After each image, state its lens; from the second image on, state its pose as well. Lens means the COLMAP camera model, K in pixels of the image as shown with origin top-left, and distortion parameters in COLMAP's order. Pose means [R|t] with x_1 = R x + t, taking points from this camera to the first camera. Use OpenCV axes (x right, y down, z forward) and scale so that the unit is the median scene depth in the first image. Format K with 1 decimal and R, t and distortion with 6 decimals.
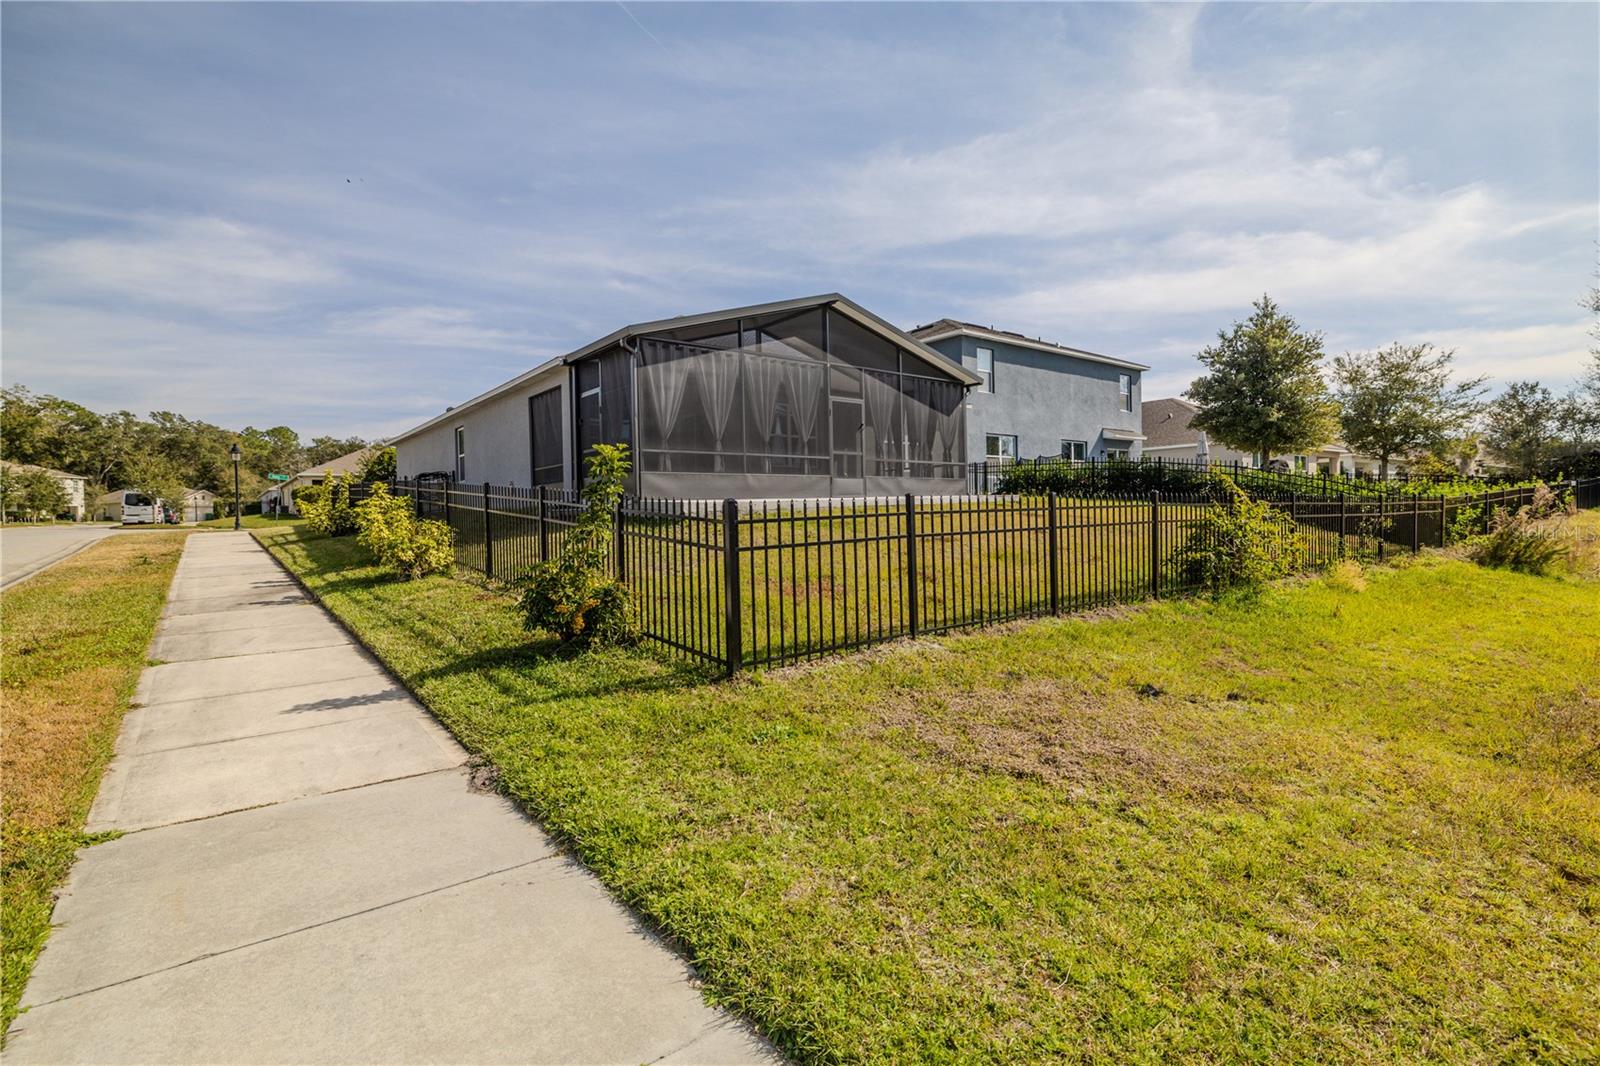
lens RADIAL K [[765.7, 0, 806.5], [0, 765.7, 520.0], [0, 0, 1]] dist [-0.001359, -0.000490]
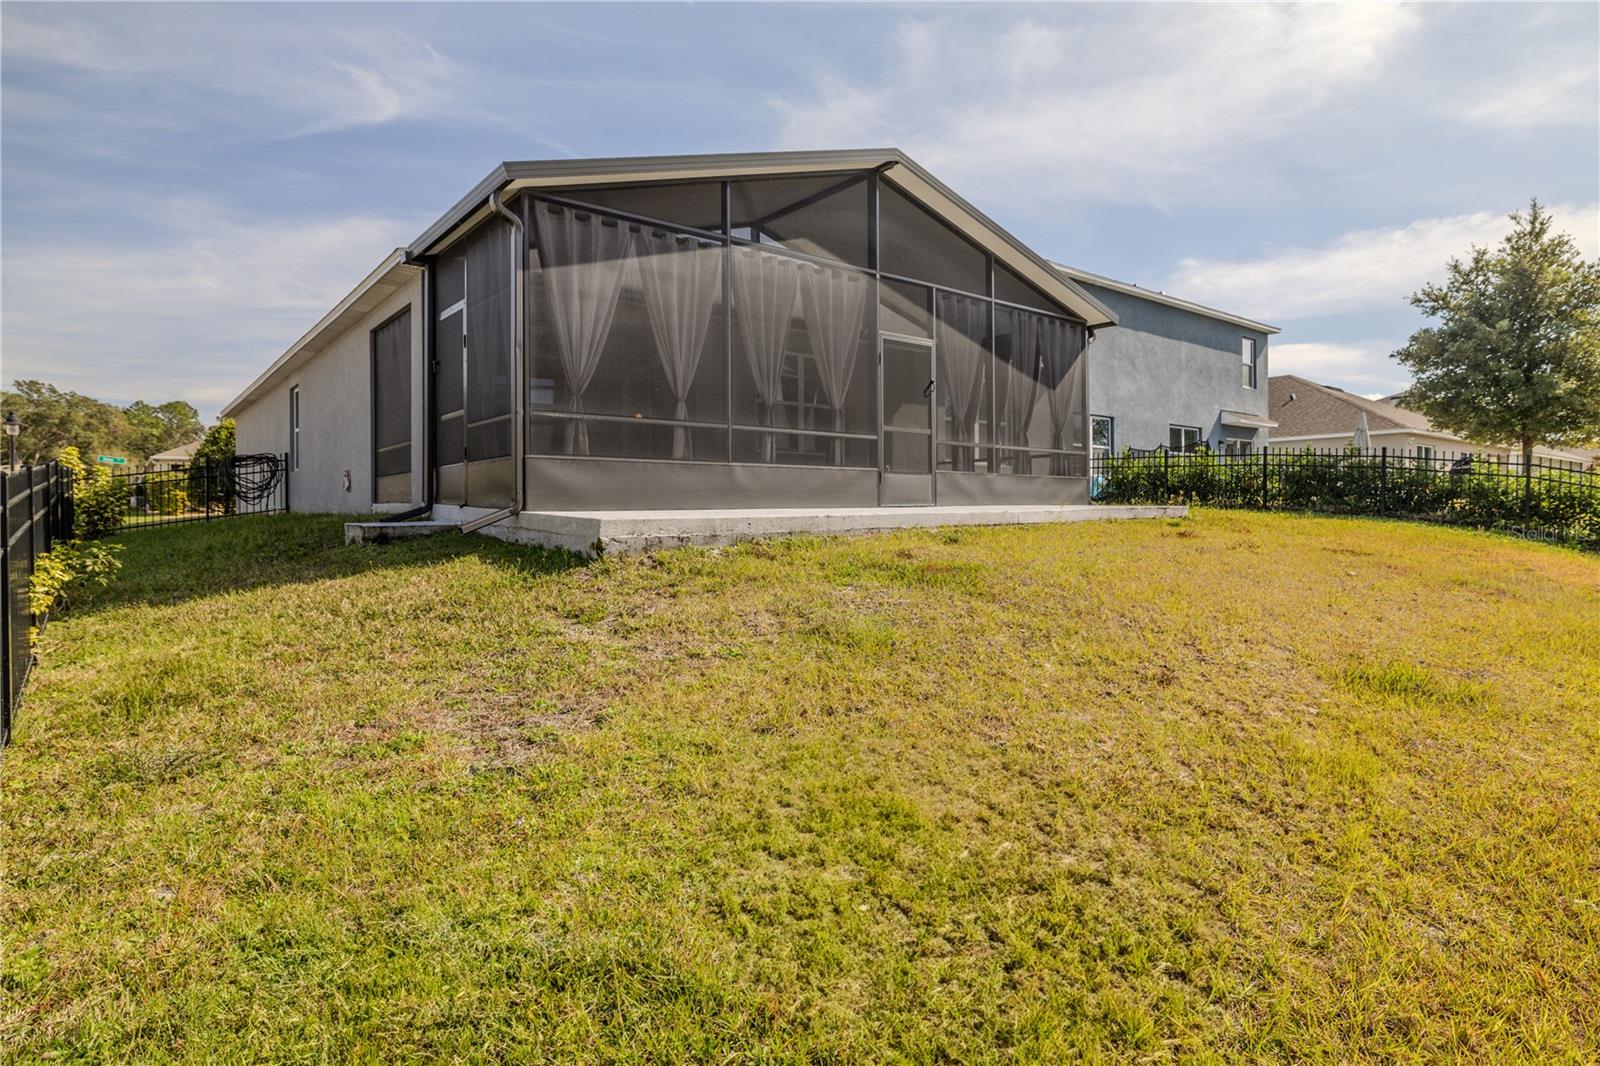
lens RADIAL K [[891.8, 0, 801.4], [0, 891.8, 519.9], [0, 0, 1]] dist [-0.000229, -0.000899]
pose [[0.999877, 0.015388, 0.002928, -0.020213], [-0.015384, 0.999881, -0.001239, -0.013076], [-0.002946, 0.001194, 0.999995, 0.241115]]
